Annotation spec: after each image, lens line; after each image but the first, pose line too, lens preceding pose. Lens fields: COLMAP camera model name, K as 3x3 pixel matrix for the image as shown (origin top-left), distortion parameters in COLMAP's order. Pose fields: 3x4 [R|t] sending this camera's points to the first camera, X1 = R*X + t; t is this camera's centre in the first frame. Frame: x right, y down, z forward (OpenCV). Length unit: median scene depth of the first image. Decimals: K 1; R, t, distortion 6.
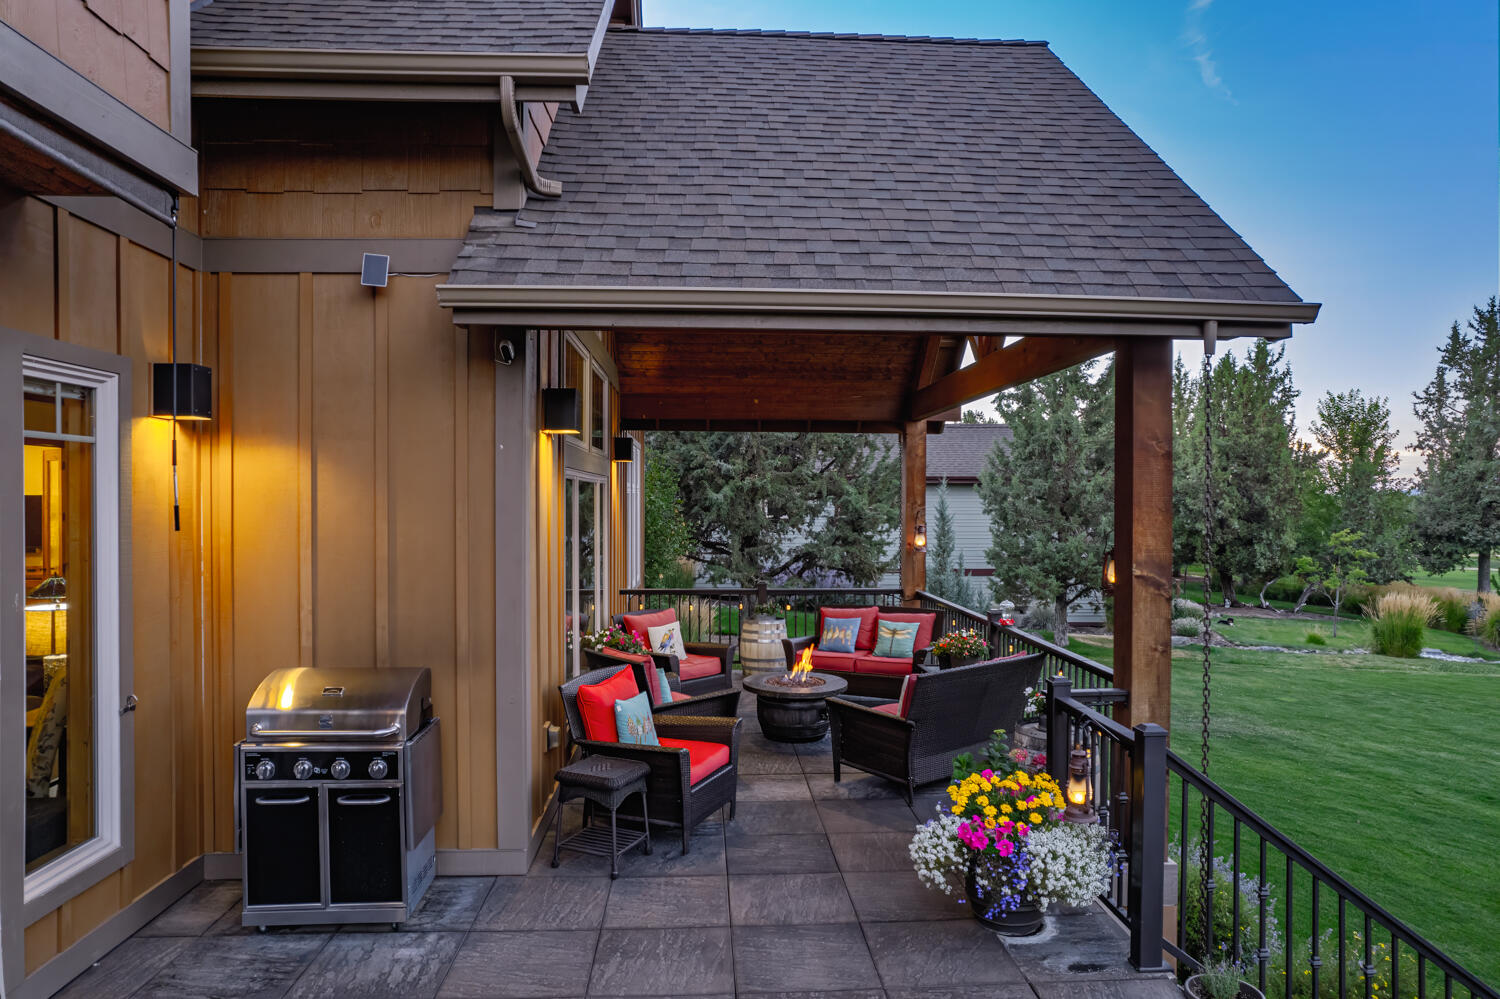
lens RADIAL K [[963.8, 0, 755.8], [0, 963.8, 497.2], [0, 0, 1]] dist [-0.075974, 0.070814]
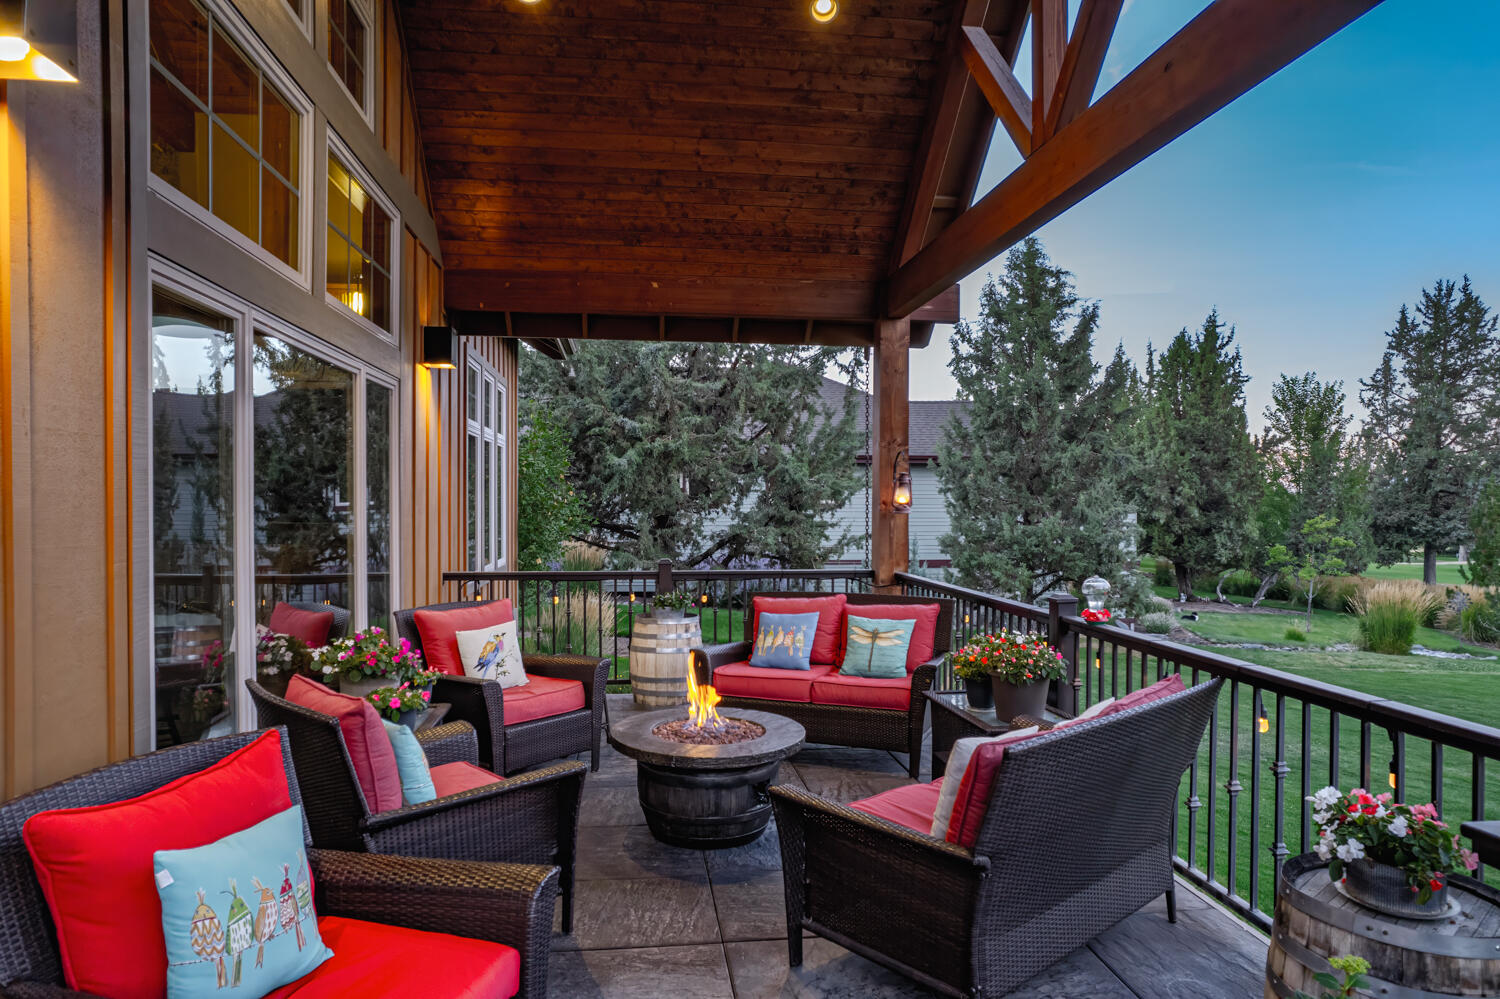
lens RADIAL K [[963.8, 0, 755.8], [0, 963.8, 497.2], [0, 0, 1]] dist [-0.075974, 0.070814]
pose [[0.997201, 0.000209, 0.074761, 0.009768], [-0.000225, 1.000000, 0.000199, 0.022137], [-0.074761, -0.000215, 0.997201, 0.166938]]
